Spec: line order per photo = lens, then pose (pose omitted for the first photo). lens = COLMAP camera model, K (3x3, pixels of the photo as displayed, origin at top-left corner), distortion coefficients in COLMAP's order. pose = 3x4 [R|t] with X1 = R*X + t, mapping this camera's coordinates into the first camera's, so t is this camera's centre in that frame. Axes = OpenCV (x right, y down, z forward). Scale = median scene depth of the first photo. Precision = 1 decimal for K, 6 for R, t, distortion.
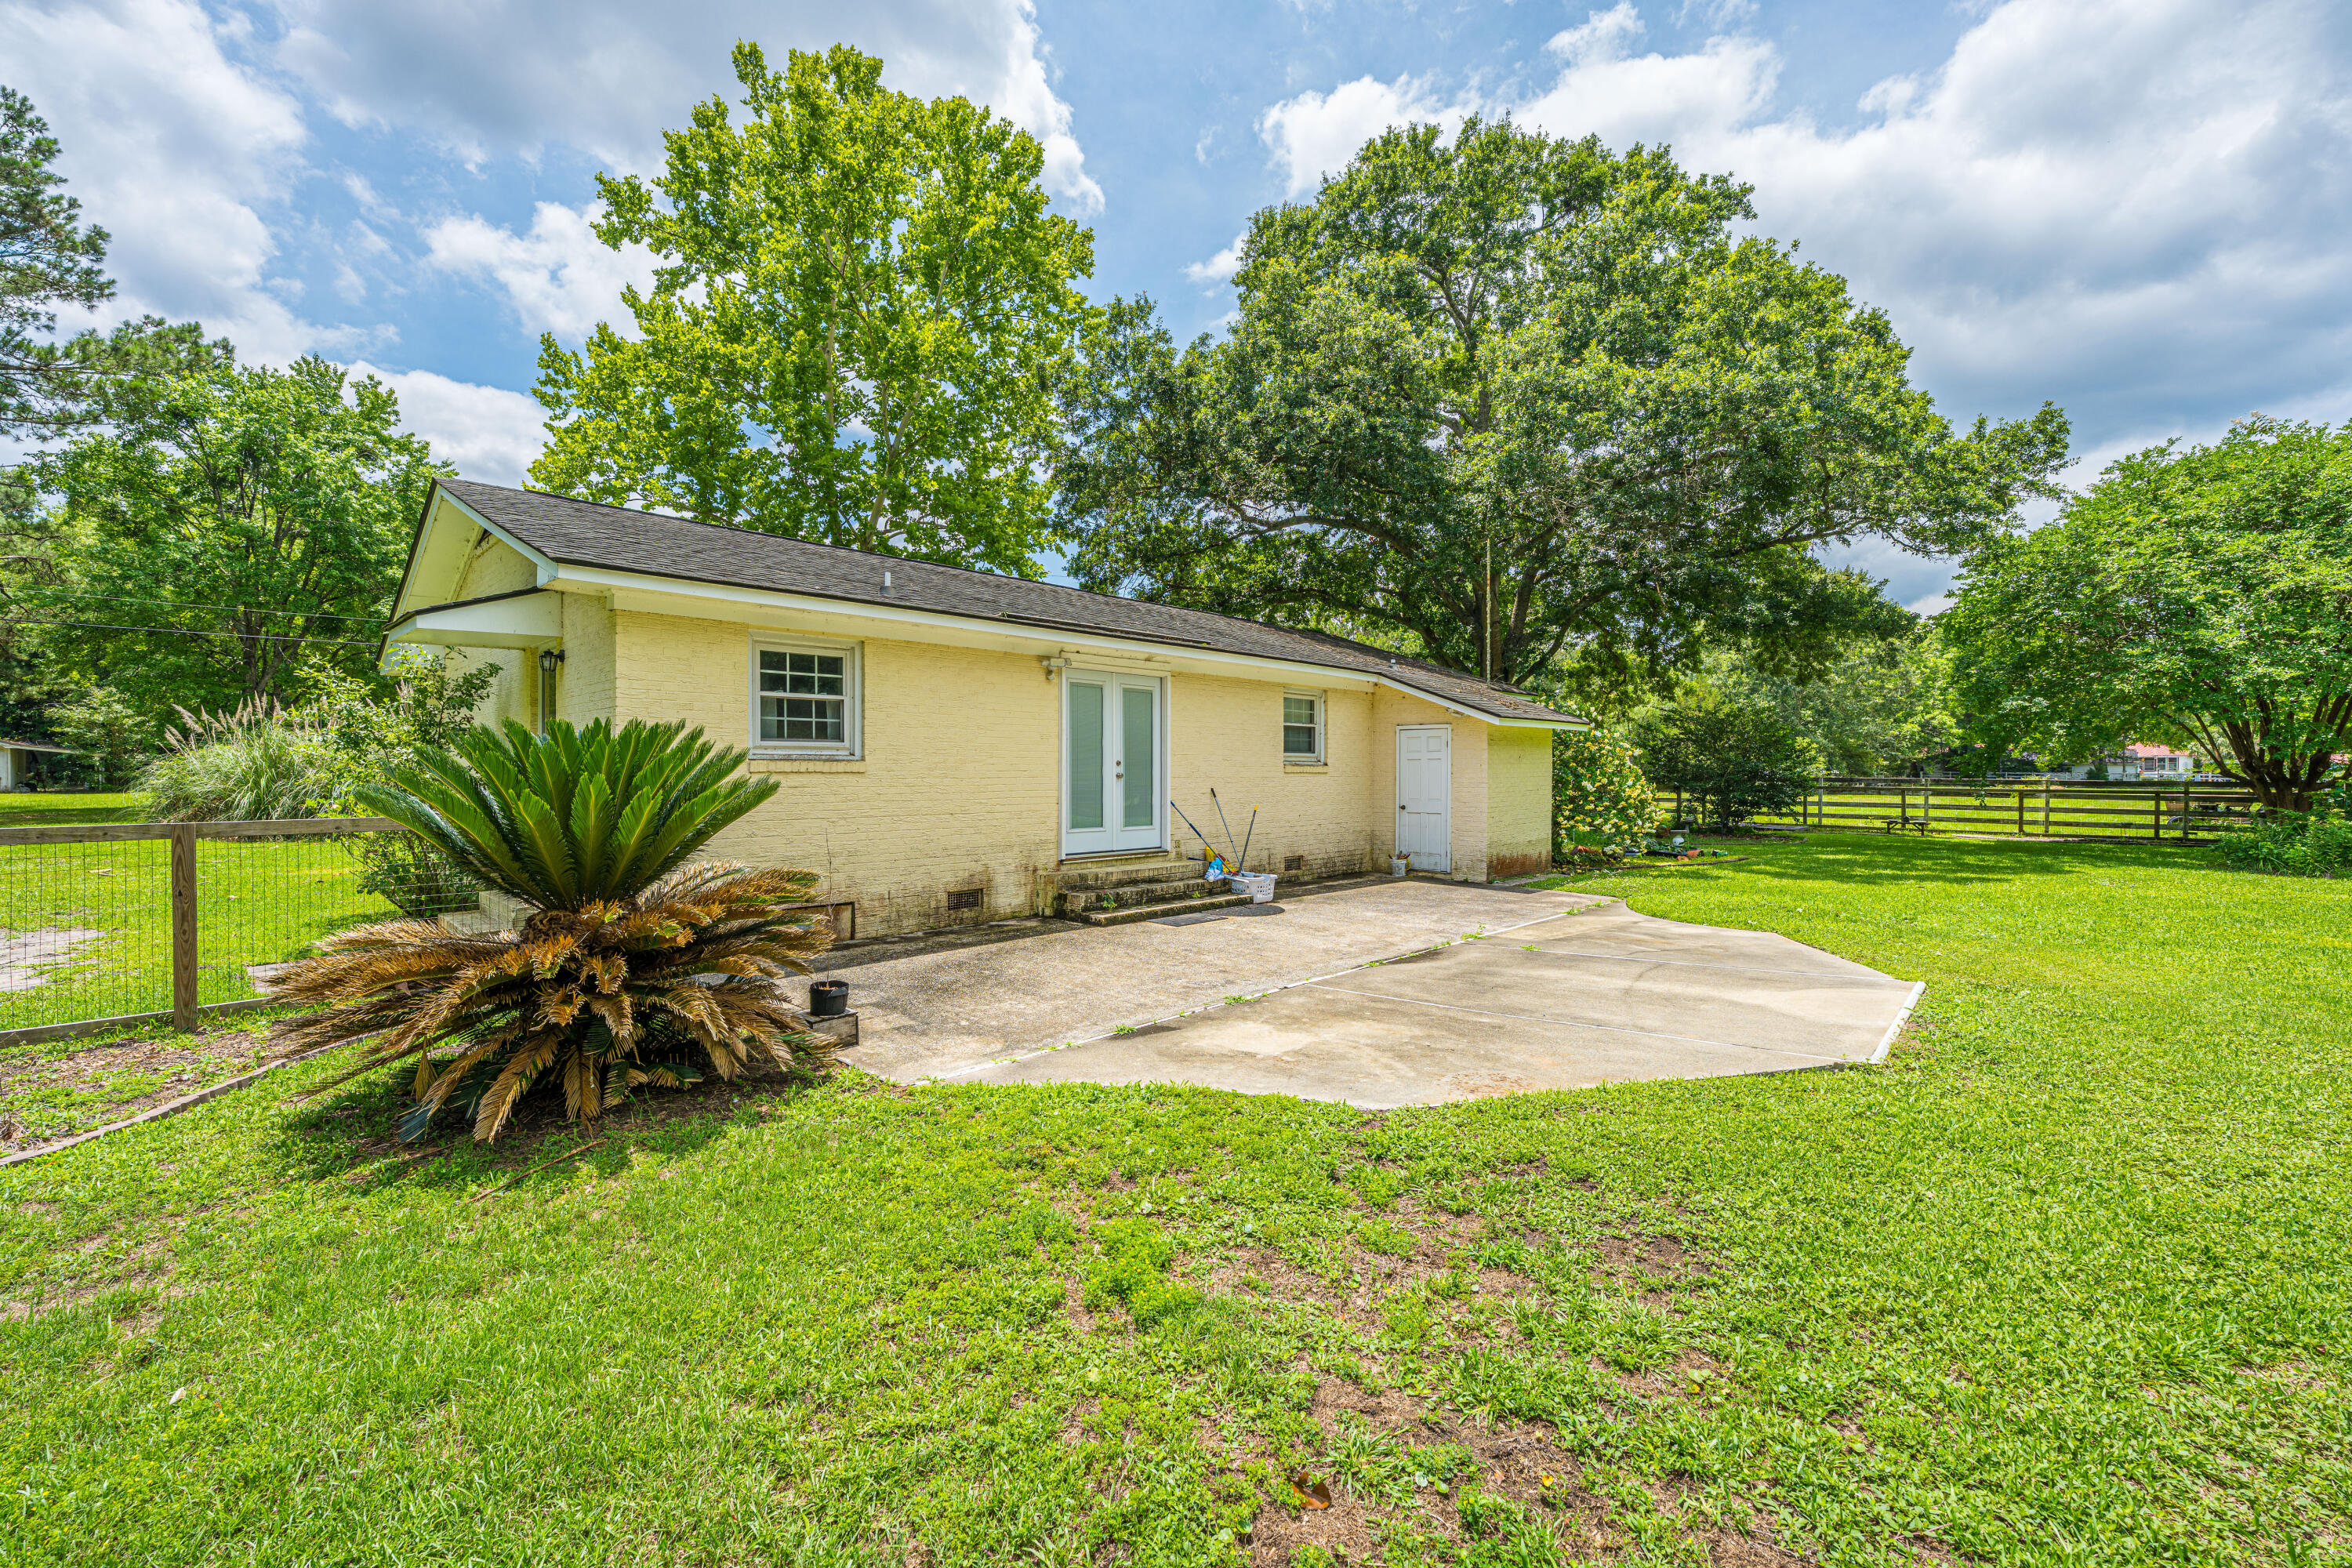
lens RADIAL K [[955.7, 0, 1163.4], [0, 955.7, 784.5], [0, 0, 1]] dist [-0.002682, 0.000414]
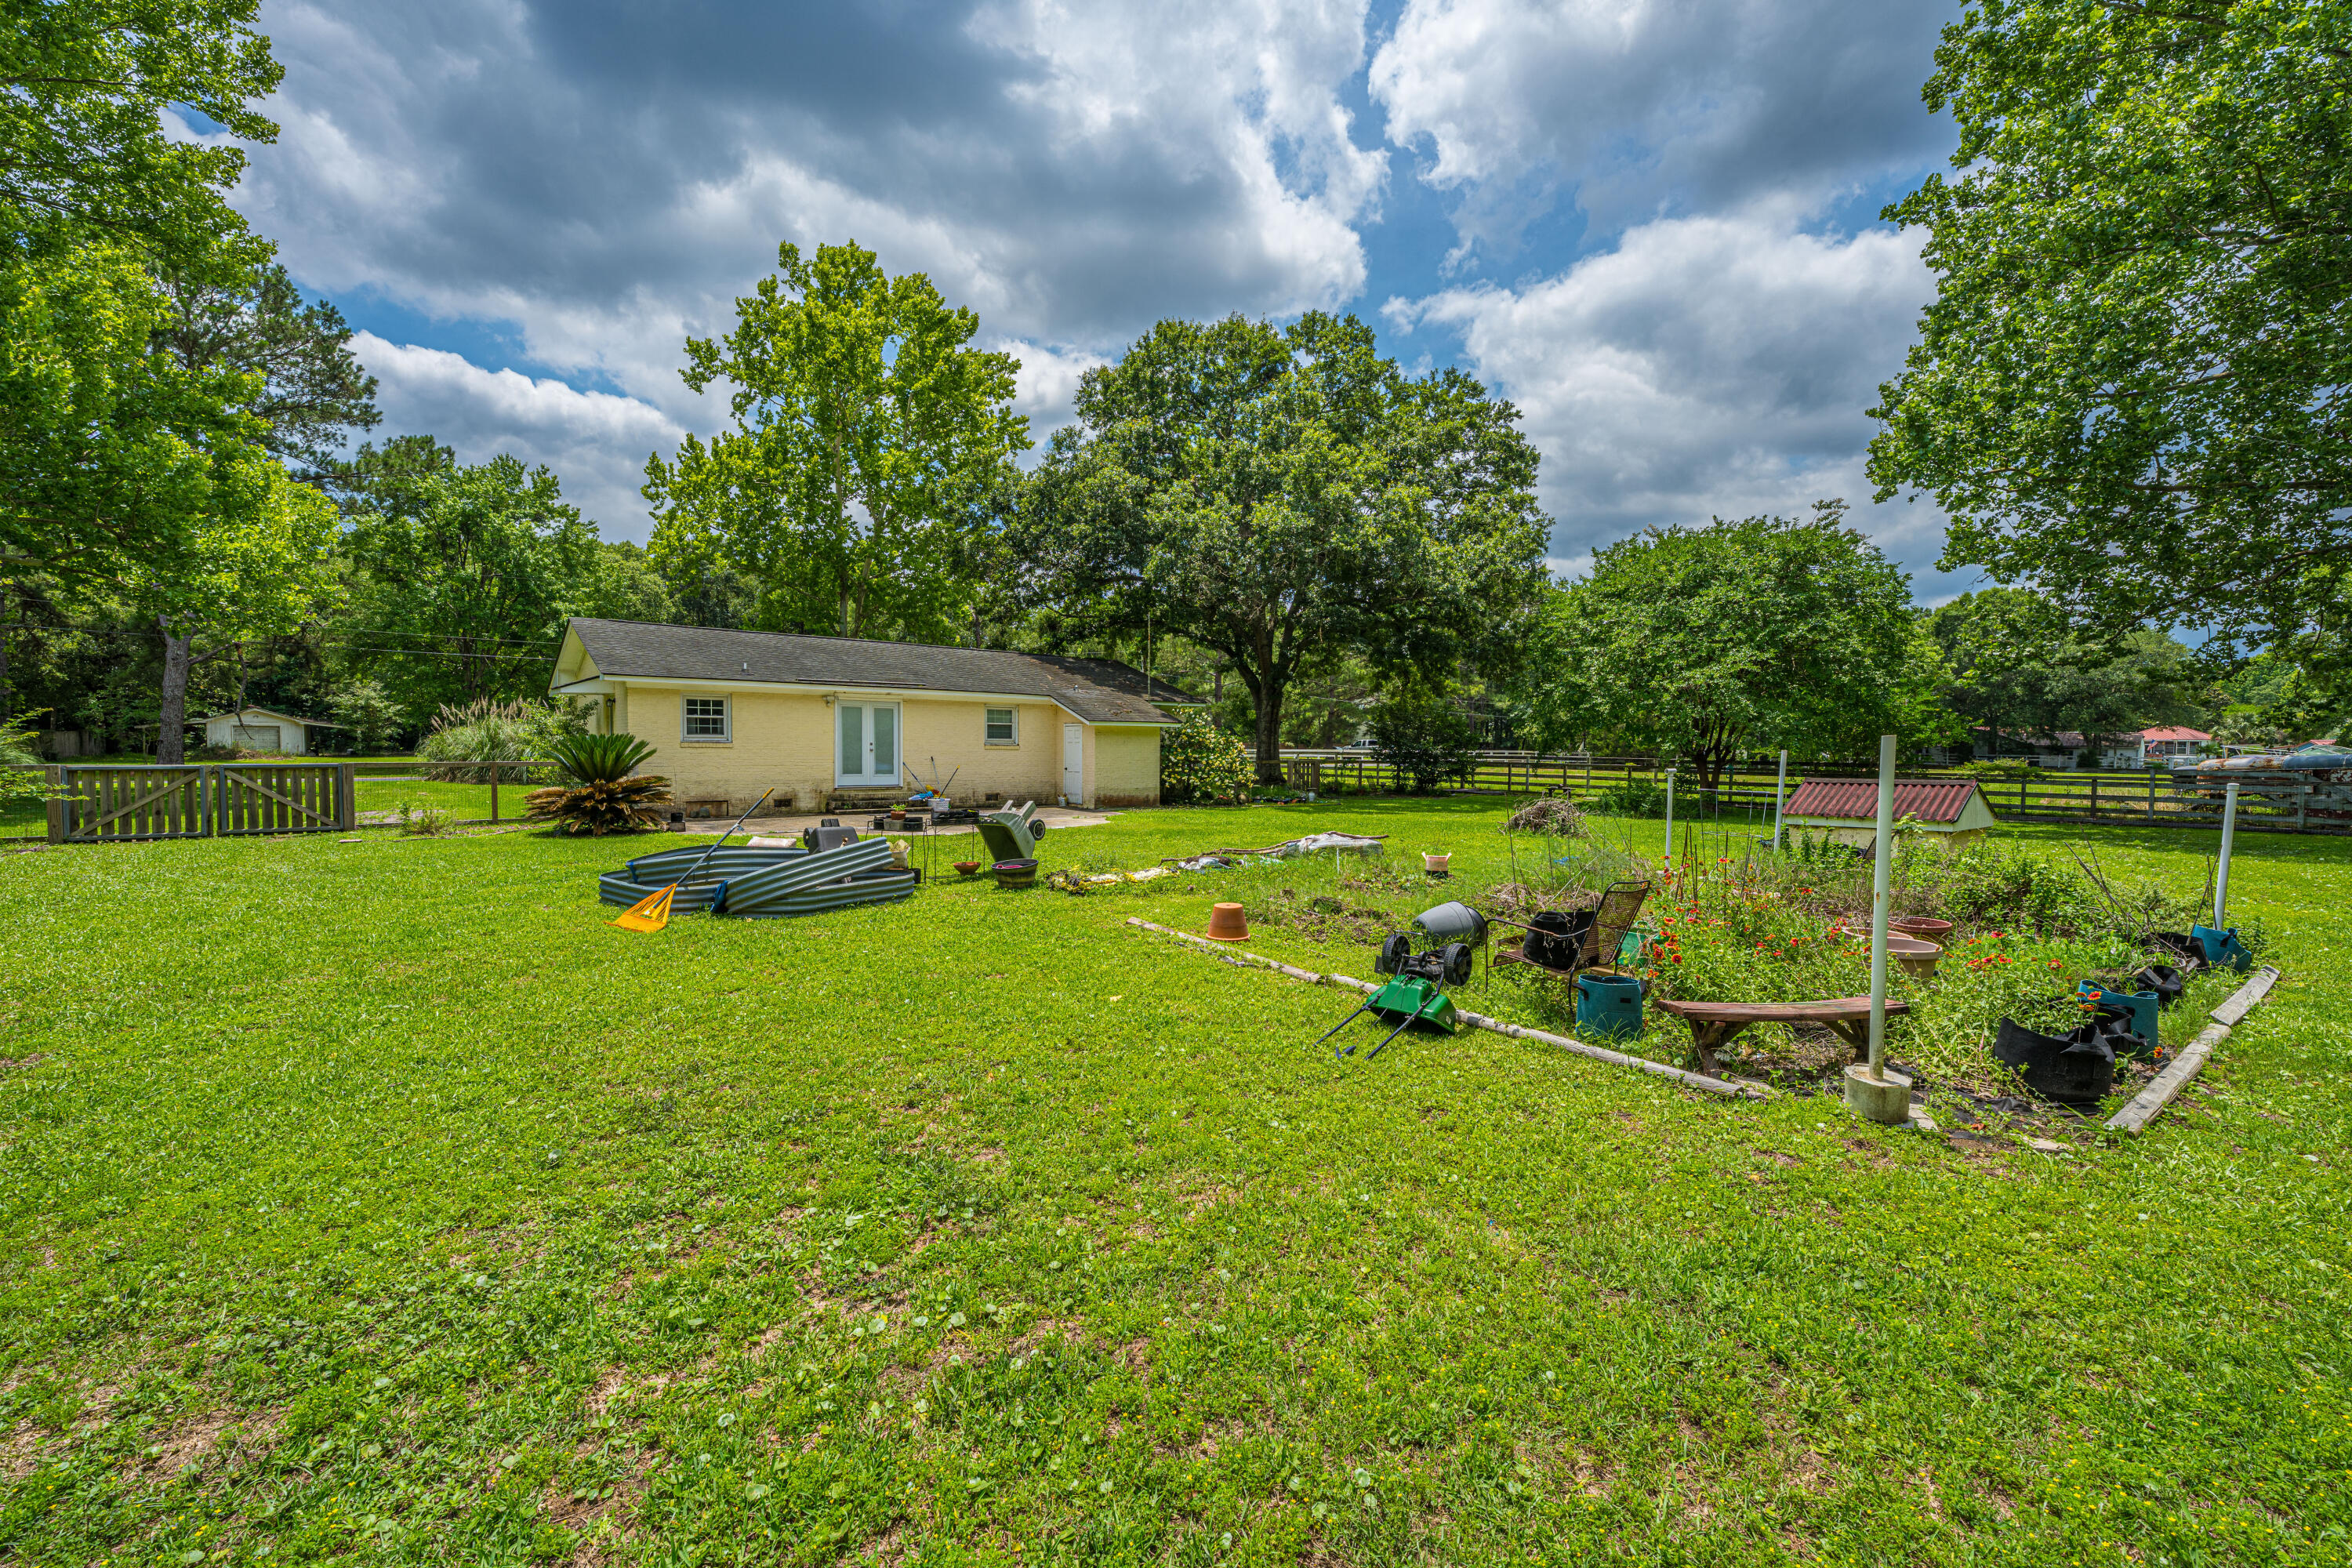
lens RADIAL K [[955.7, 0, 1177.2], [0, 955.7, 779.8], [0, 0, 1]] dist [-0.002682, 0.000414]
pose [[0.994396, 0.011726, -0.105071, 0.349766], [-0.009492, 0.999719, 0.021736, 0.001939], [0.105296, -0.020617, 0.994227, -0.425457]]
